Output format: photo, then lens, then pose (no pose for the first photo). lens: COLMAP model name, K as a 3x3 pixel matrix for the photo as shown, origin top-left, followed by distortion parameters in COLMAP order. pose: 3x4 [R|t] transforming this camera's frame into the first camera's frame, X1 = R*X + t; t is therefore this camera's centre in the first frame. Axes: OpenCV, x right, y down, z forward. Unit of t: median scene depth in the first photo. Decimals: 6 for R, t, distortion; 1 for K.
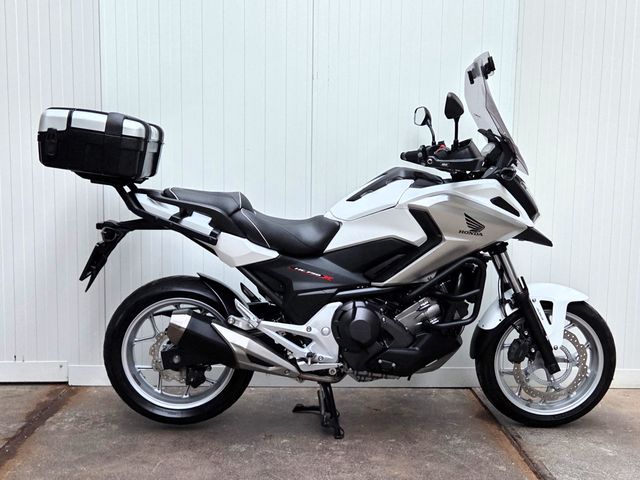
lens RADIAL K [[785.3, 0, 354.3], [0, 785.3, 258.7], [0, 0, 1]] dist [0.060202, -0.032954]
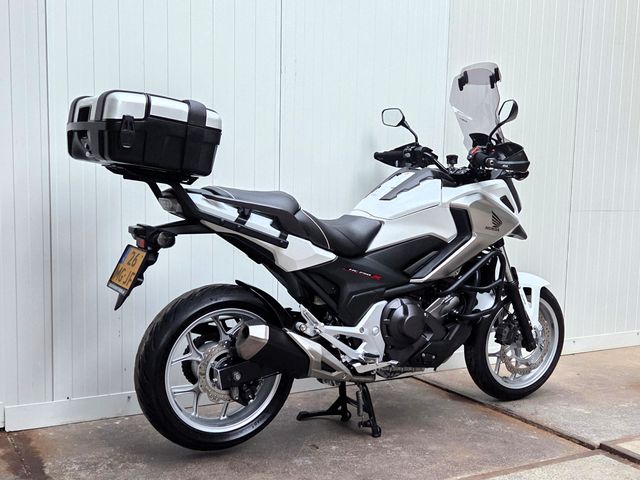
lens RADIAL K [[785.3, 0, 354.3], [0, 785.3, 258.7], [0, 0, 1]] dist [0.060202, -0.032954]
pose [[0.864648, -0.043247, 0.500514, -0.554055], [0.041350, 0.999034, 0.014888, -0.015038], [-0.500674, 0.007823, 0.865601, 0.148113]]
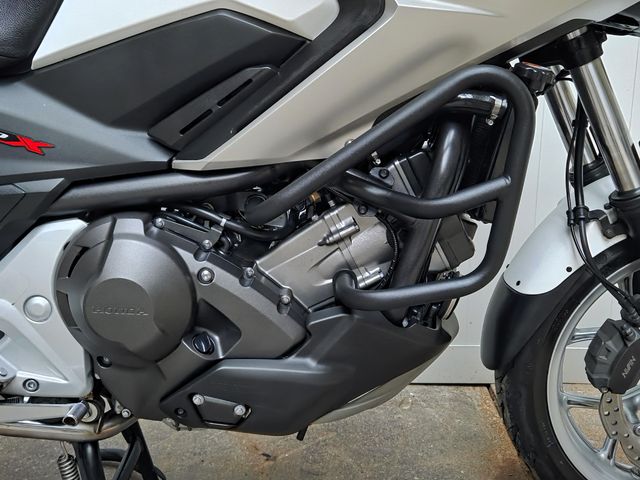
lens RADIAL K [[686.8, 0, 338.6], [0, 686.8, 237.6], [0, 0, 1]] dist [0.062744, -0.012812]
pose [[0.996298, 0.003056, -0.085910, 0.114926], [0.006226, 0.994179, 0.107564, 0.032003], [0.085738, -0.107701, 0.990479, 0.720354]]
